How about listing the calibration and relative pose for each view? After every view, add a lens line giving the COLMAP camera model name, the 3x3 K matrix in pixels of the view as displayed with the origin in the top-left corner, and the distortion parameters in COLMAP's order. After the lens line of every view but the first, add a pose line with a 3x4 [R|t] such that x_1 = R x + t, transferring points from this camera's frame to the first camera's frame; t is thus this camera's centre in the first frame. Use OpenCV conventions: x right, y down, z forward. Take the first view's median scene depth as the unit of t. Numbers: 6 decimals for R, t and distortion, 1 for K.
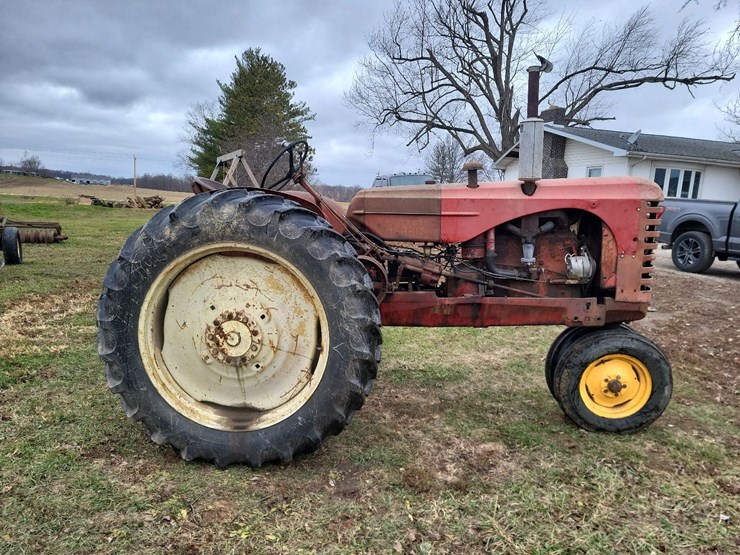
lens RADIAL K [[560.2, 0, 376.1], [0, 560.2, 278.4], [0, 0, 1]] dist [0.058769, -0.034157]
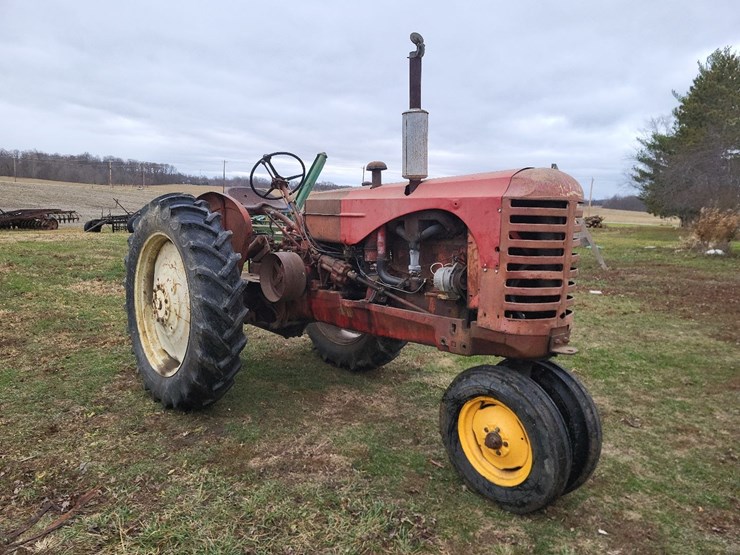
lens RADIAL K [[560.2, 0, 367.7], [0, 560.2, 267.1], [0, 0, 1]] dist [0.058769, -0.034157]
pose [[0.698561, 0.070488, -0.712070, 0.868191], [-0.110264, 0.993854, -0.009791, -0.017370], [0.707004, 0.085356, 0.702040, 0.336686]]
